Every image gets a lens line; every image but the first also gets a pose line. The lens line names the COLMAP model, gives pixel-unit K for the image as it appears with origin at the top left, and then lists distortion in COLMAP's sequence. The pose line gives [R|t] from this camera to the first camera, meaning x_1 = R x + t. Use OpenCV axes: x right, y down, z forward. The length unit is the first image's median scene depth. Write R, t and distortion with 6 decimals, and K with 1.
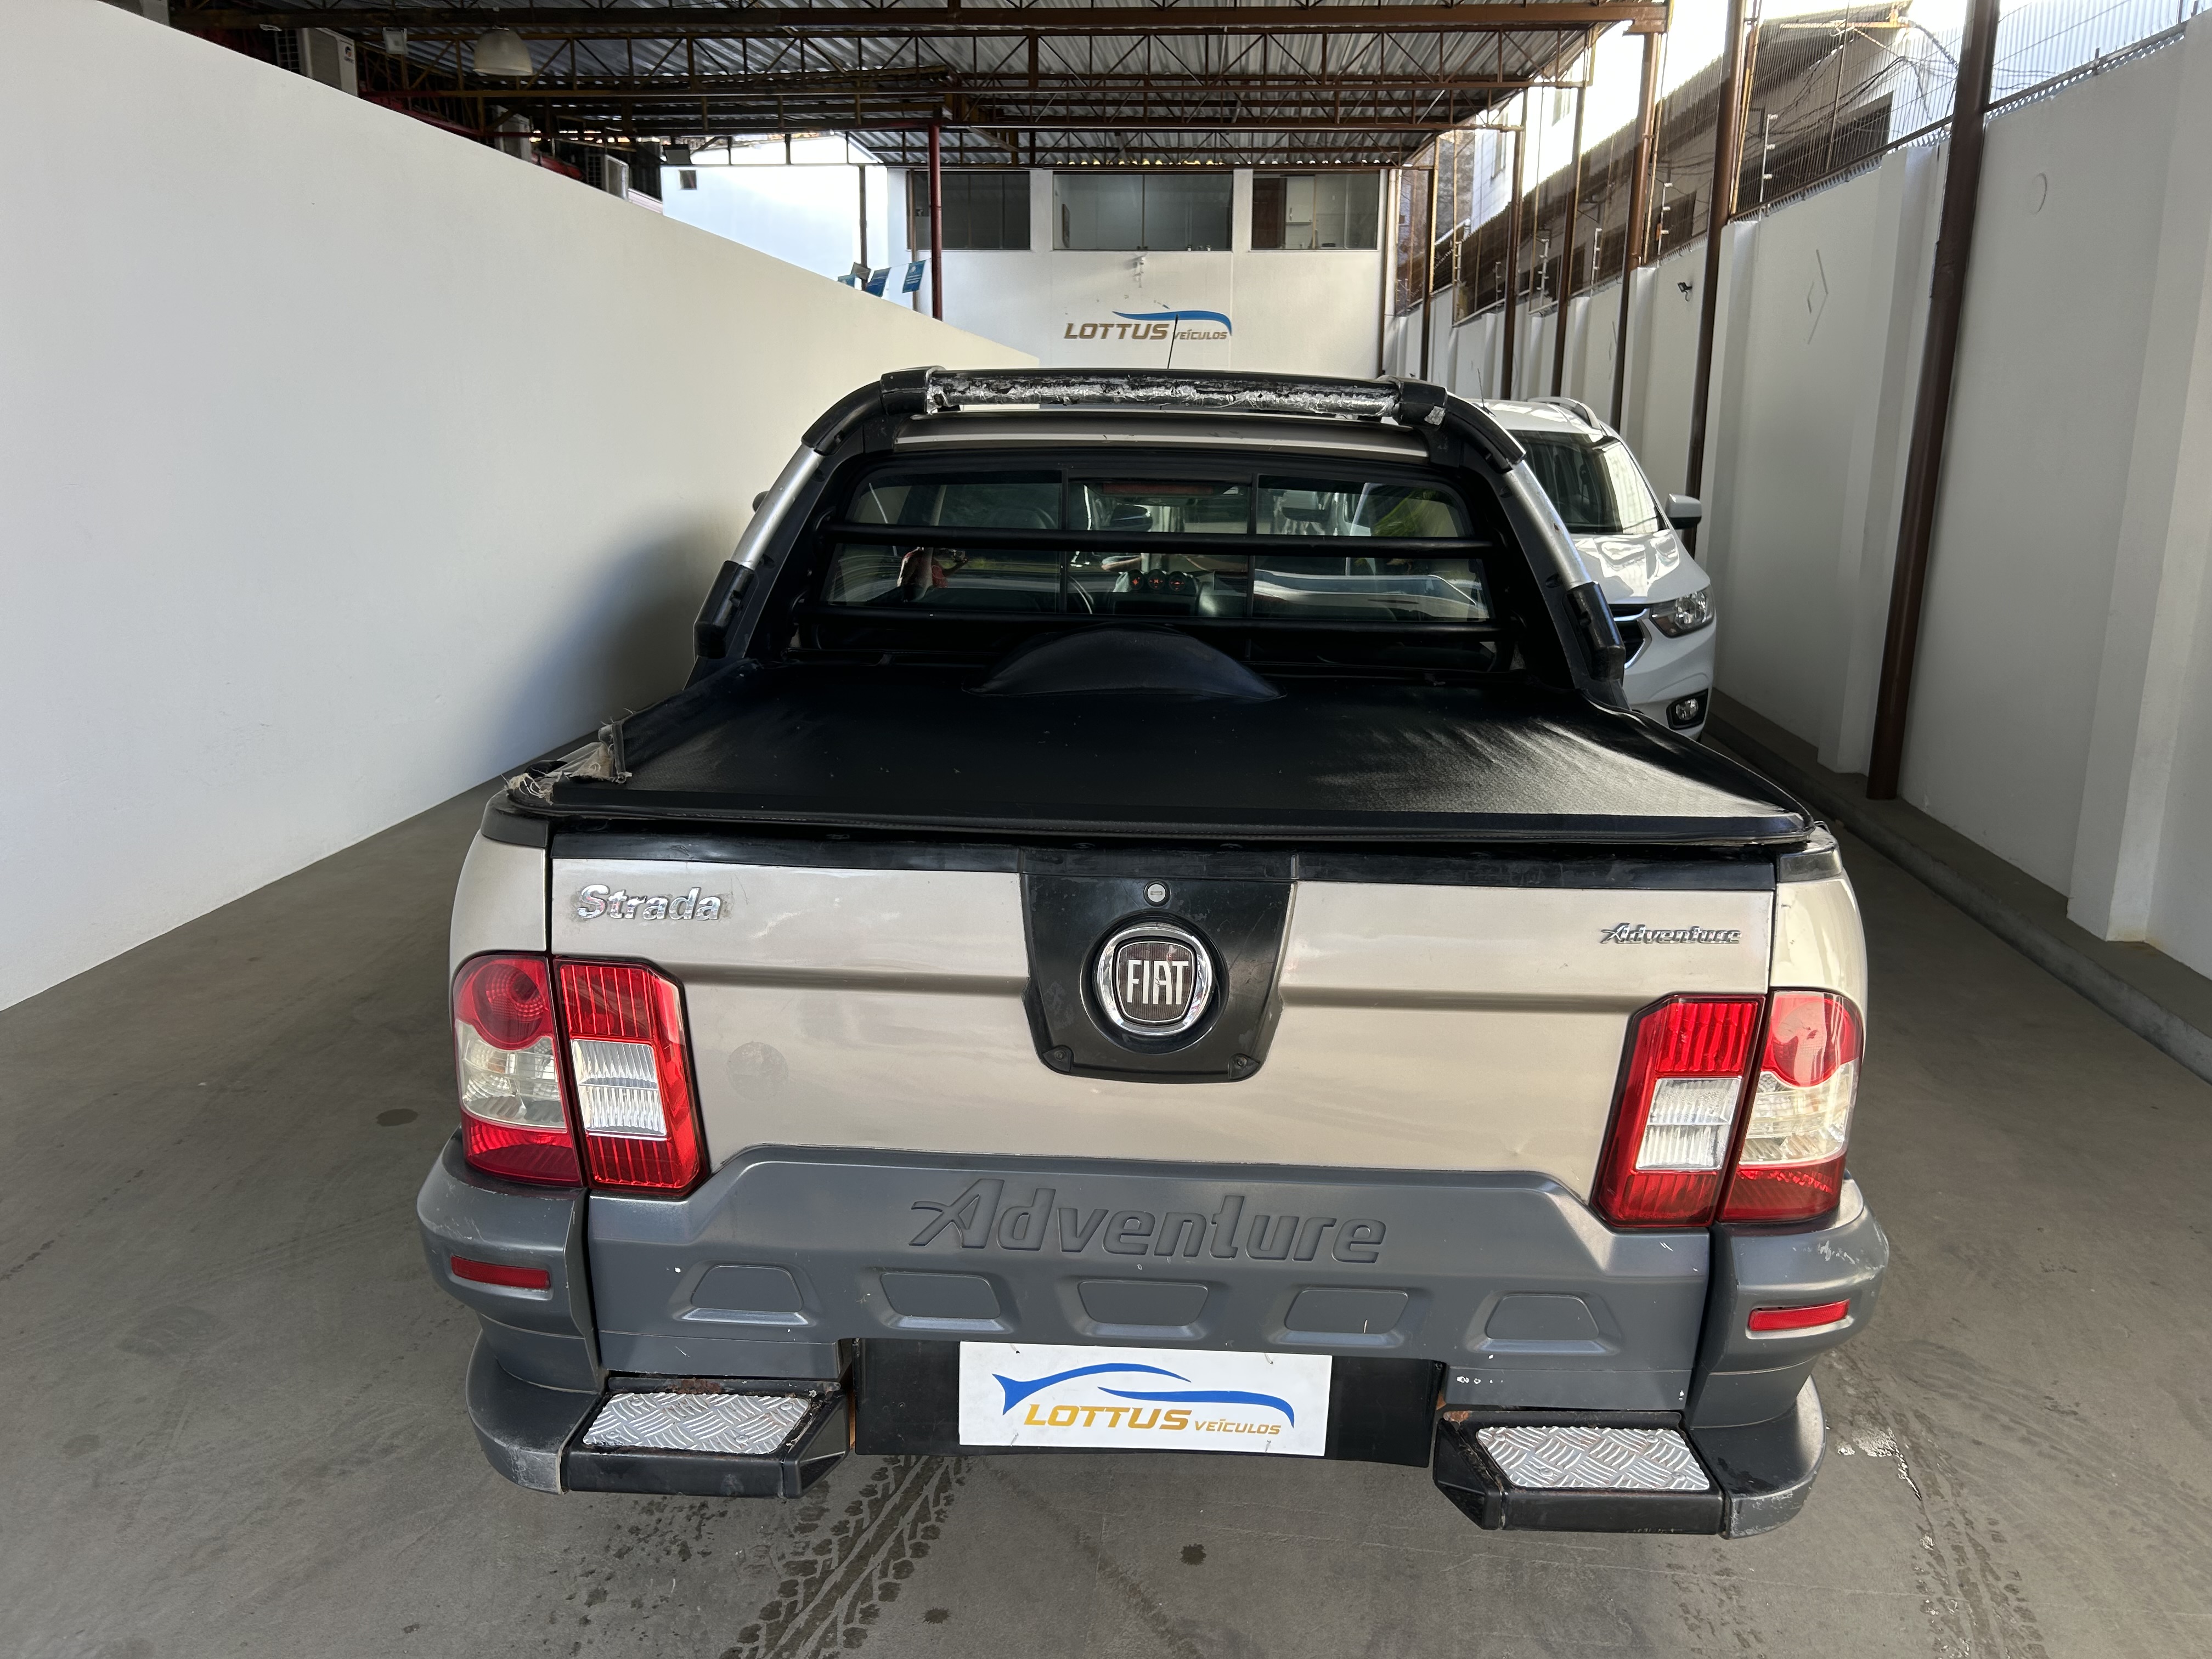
lens RADIAL K [[1680.3, 0, 1101.7], [0, 1680.3, 836.5], [0, 0, 1]] dist [0.032027, -0.028796]
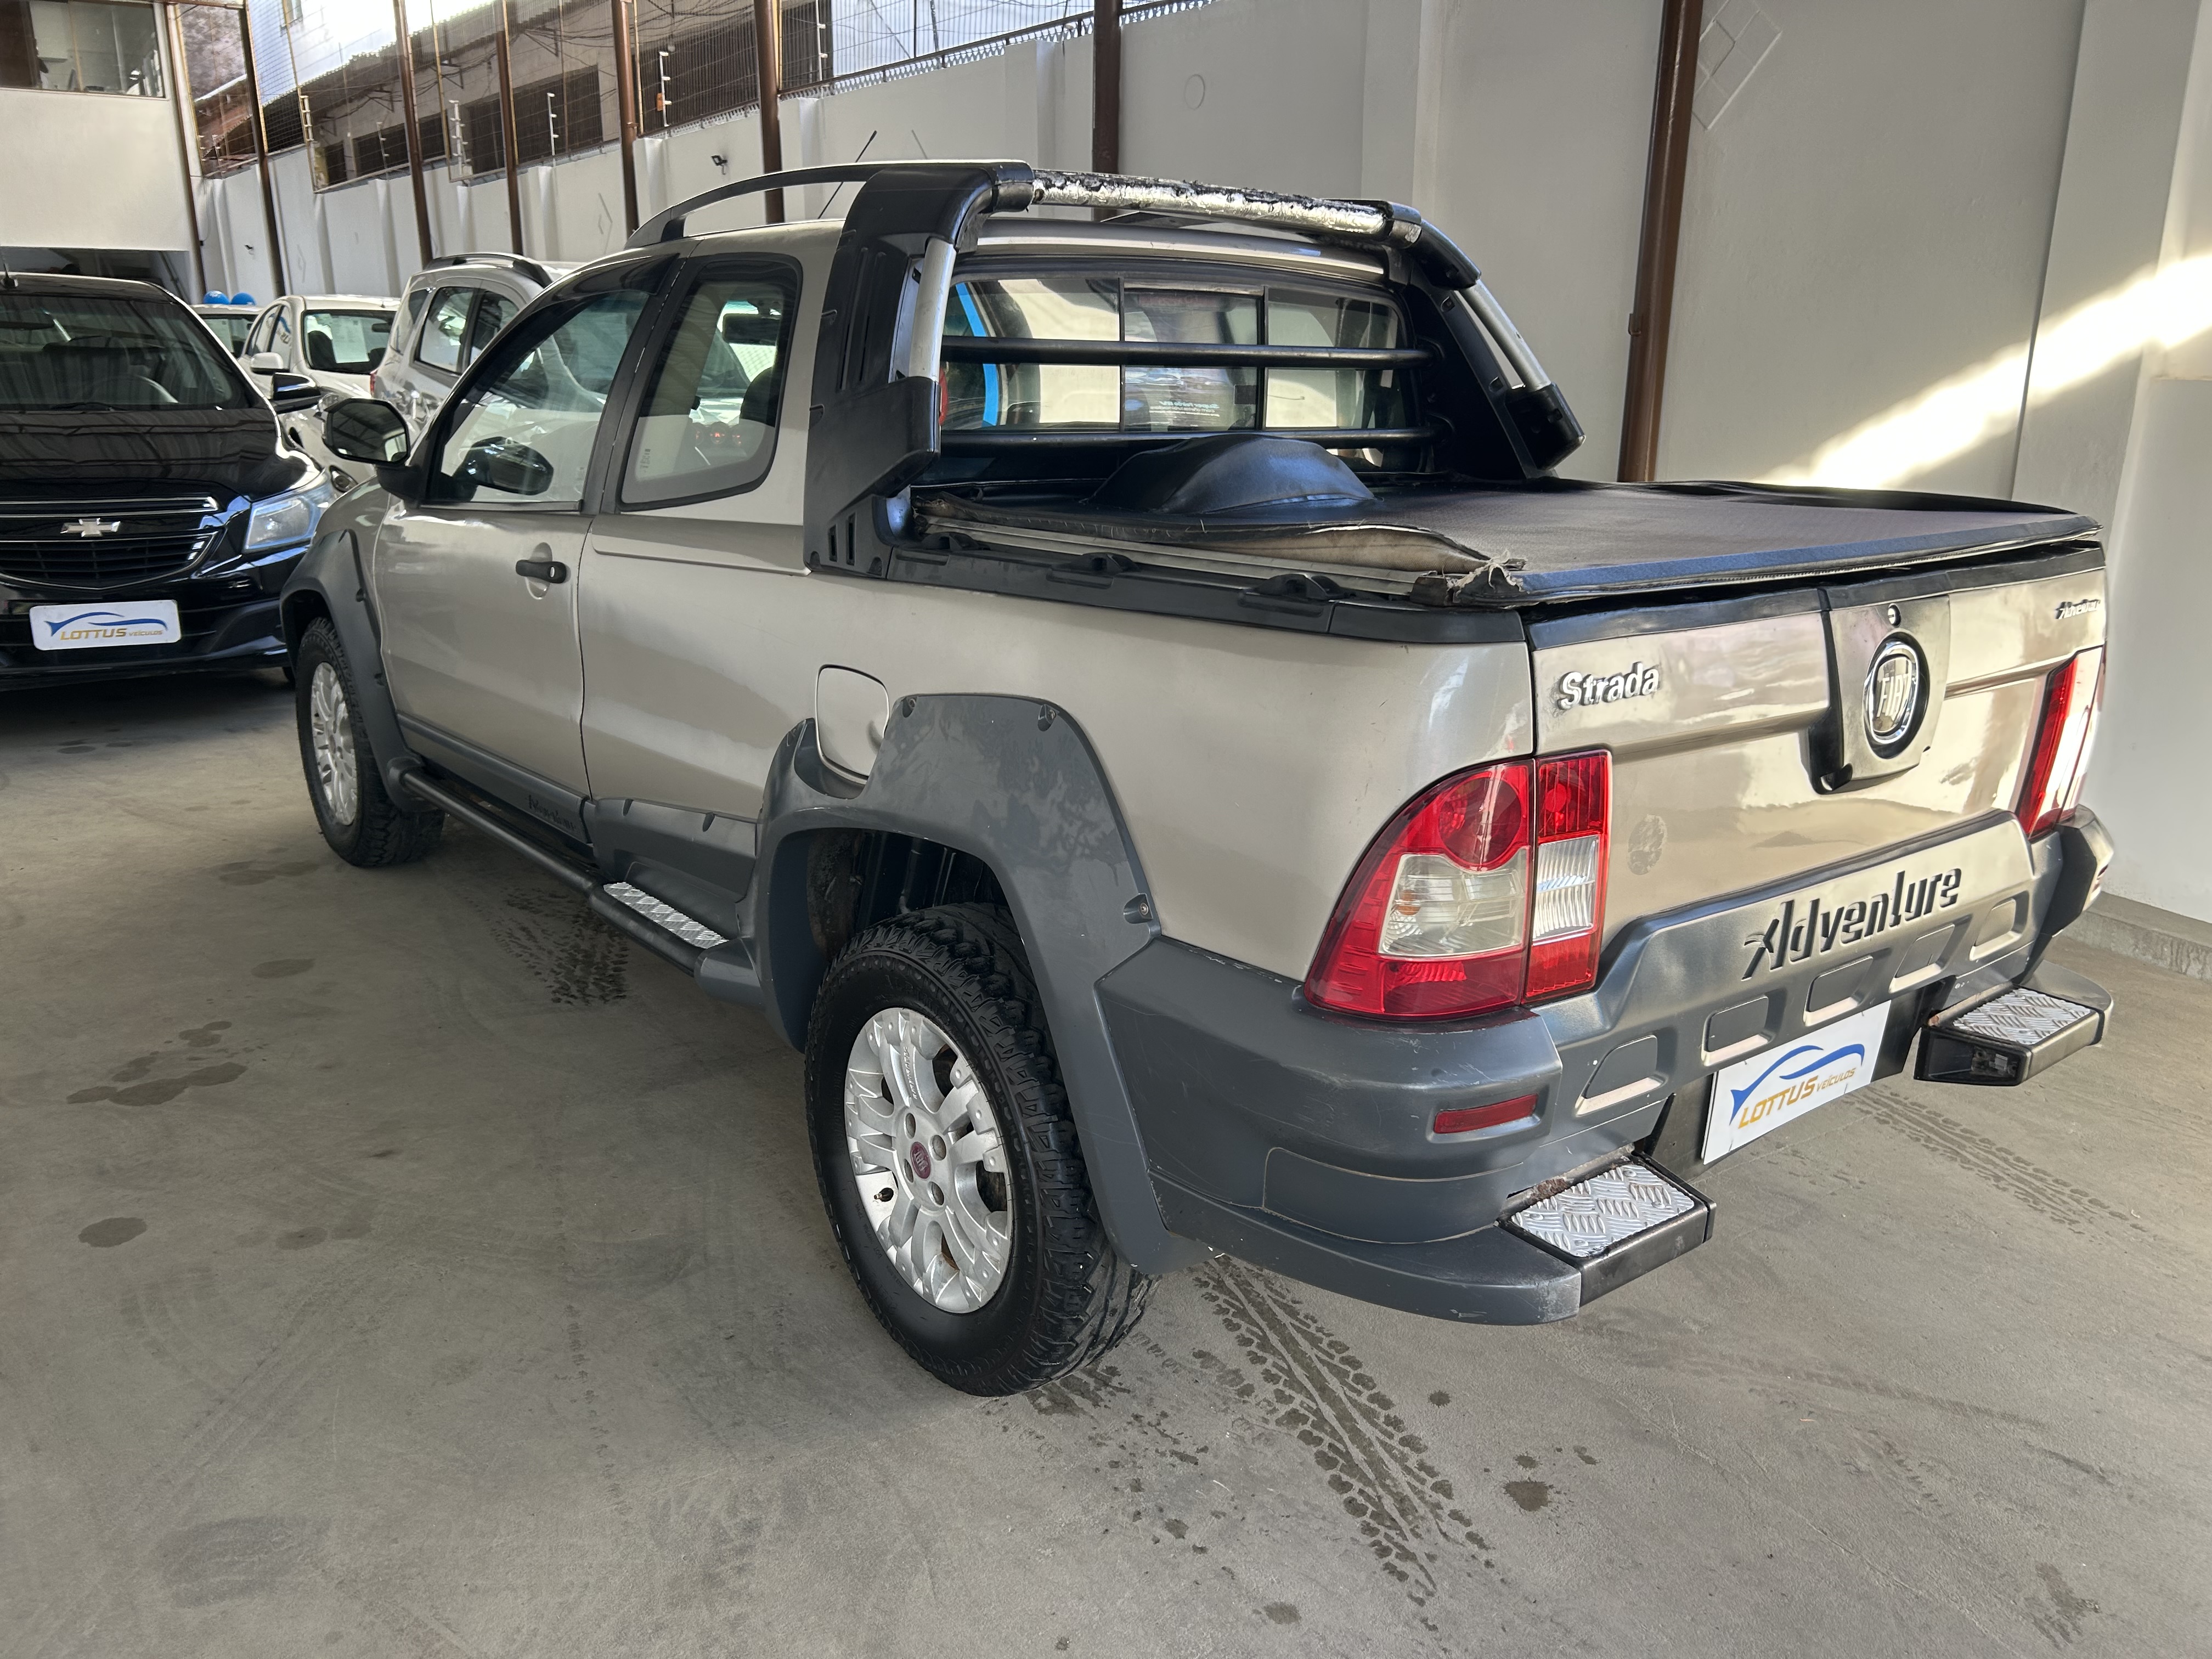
lens RADIAL K [[1680.3, 0, 1113.0], [0, 1680.3, 843.1], [0, 0, 1]] dist [0.032027, -0.028796]
pose [[0.764959, -0.183734, 0.617316, -0.158981], [0.145497, 0.982968, 0.112270, -0.003004], [-0.627430, 0.003936, 0.778663, 0.062427]]
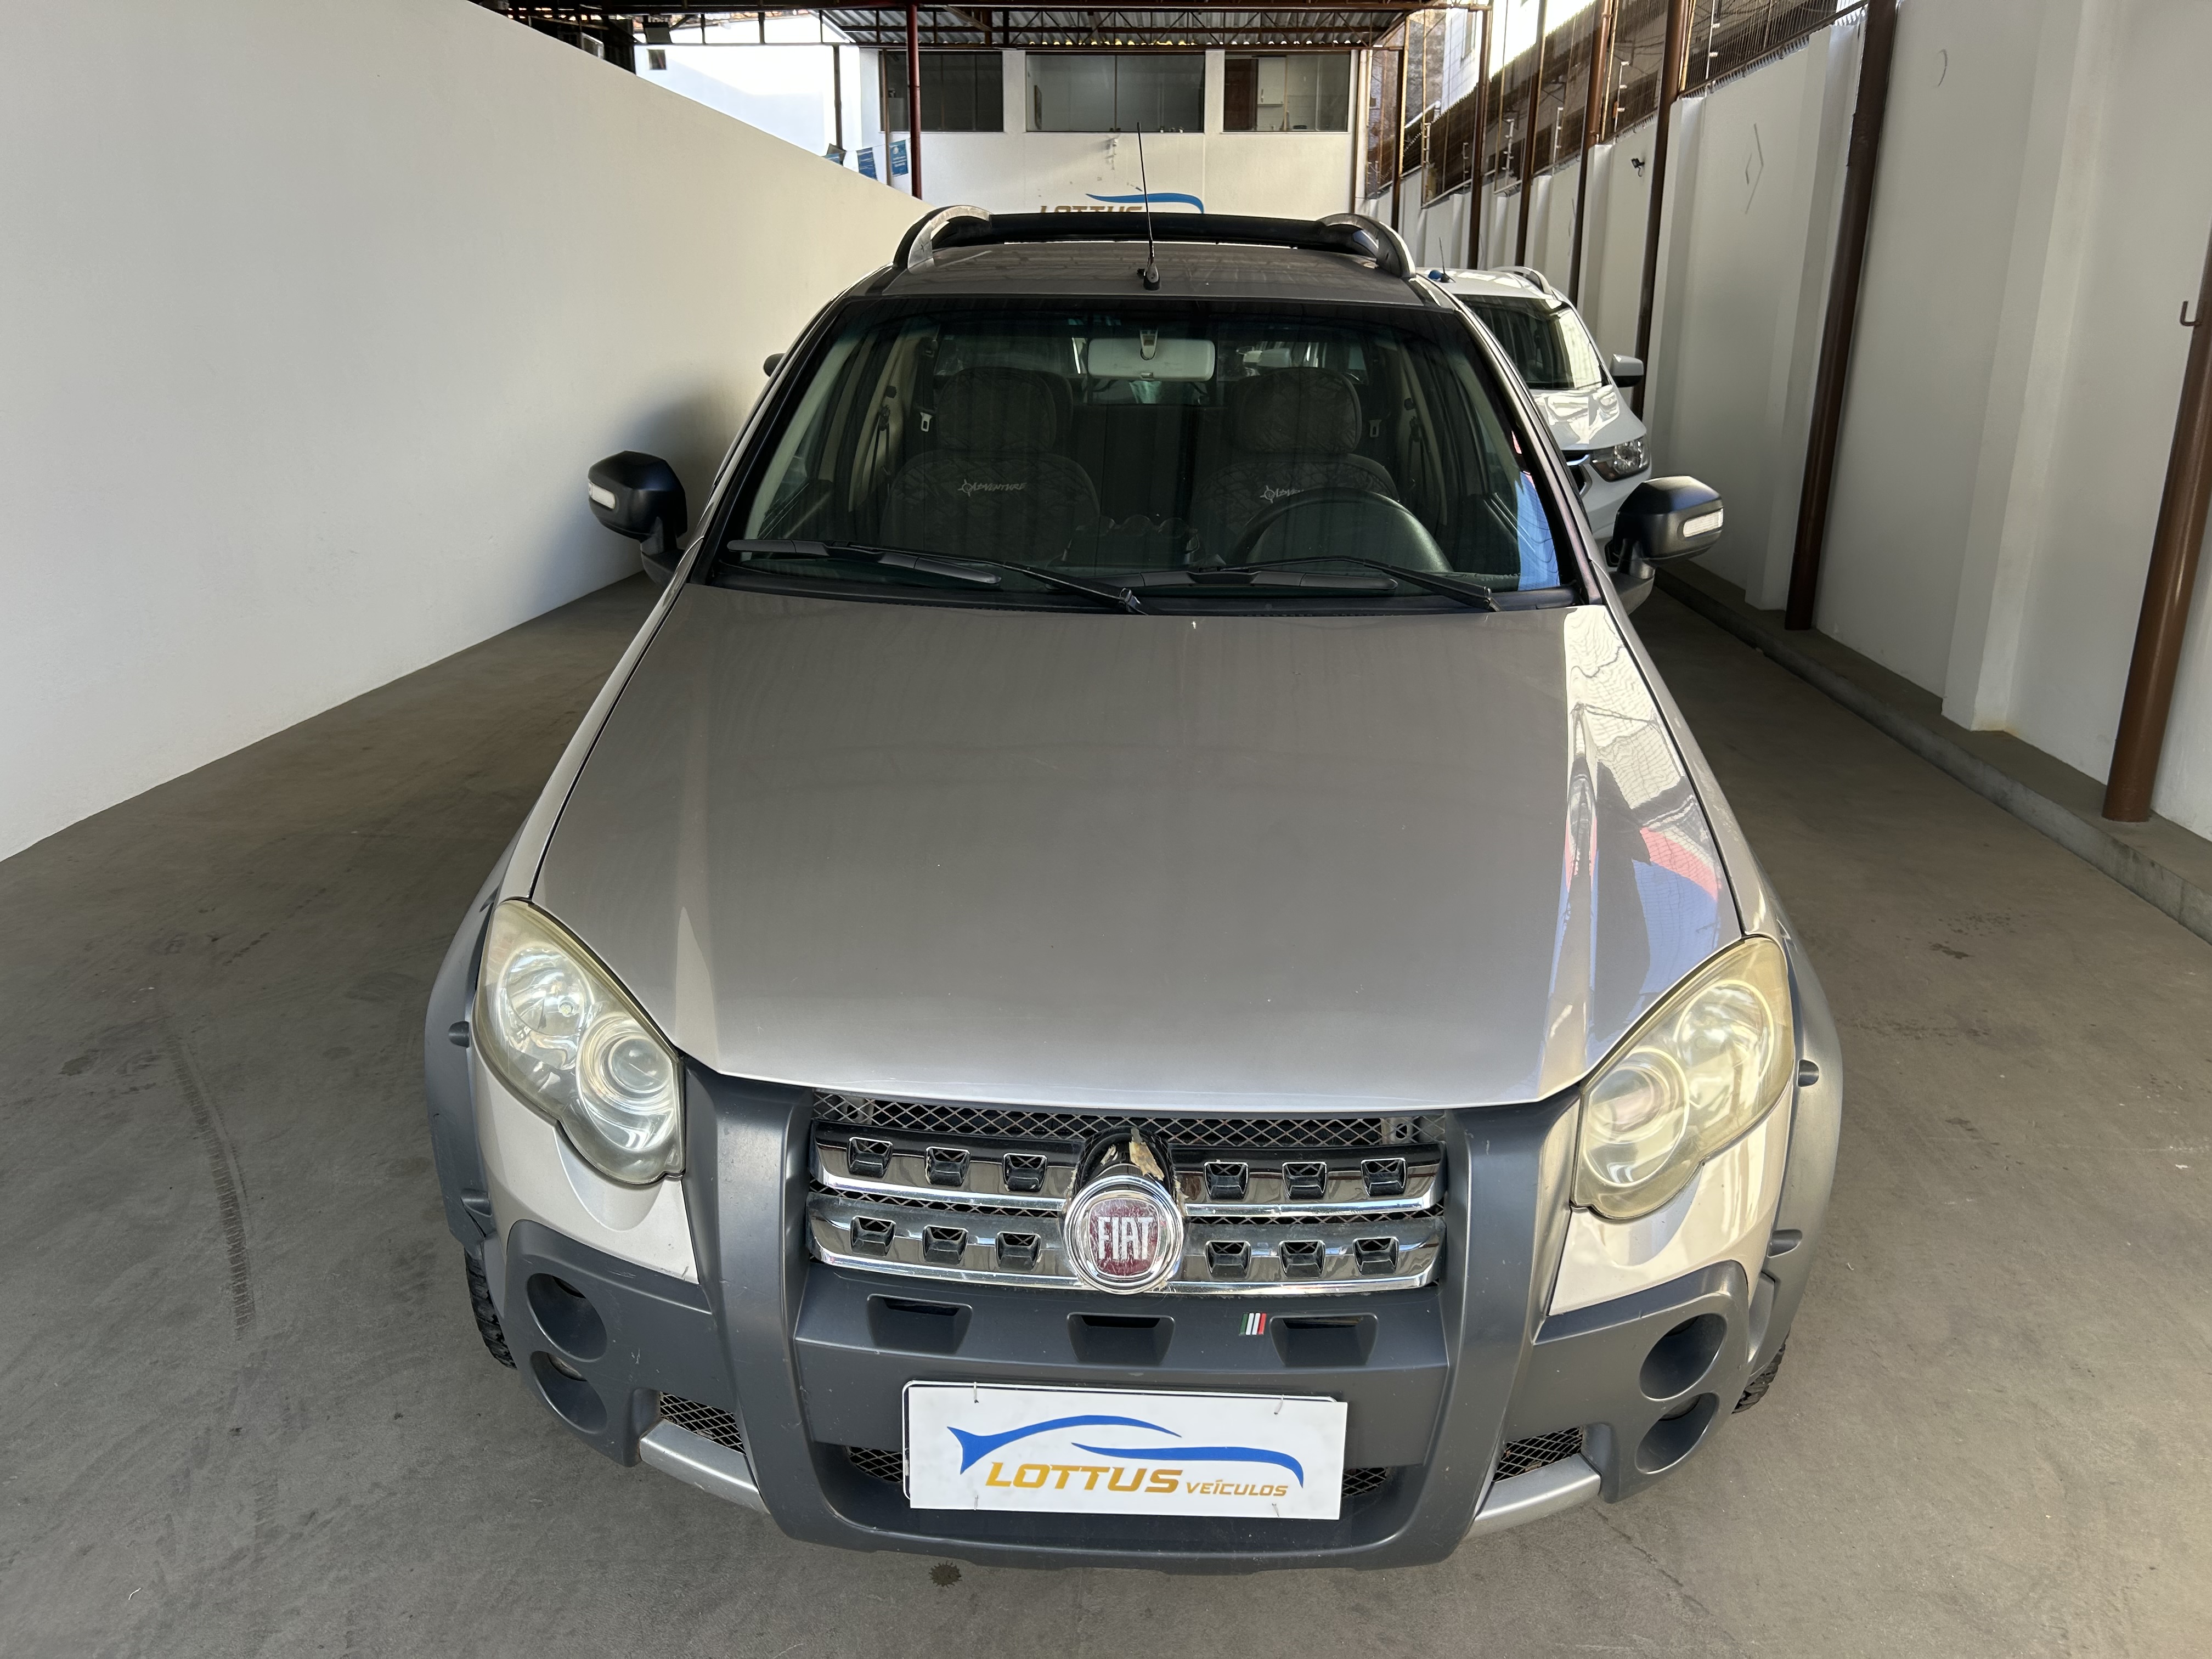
lens RADIAL K [[1680.3, 0, 1106.4], [0, 1680.3, 829.2], [0, 0, 1]] dist [0.032027, -0.028796]
pose [[0.999781, -0.007385, 0.019571, -0.008911], [0.006296, 0.998459, 0.055133, 0.026831], [-0.019948, -0.054998, 0.998287, -0.062901]]
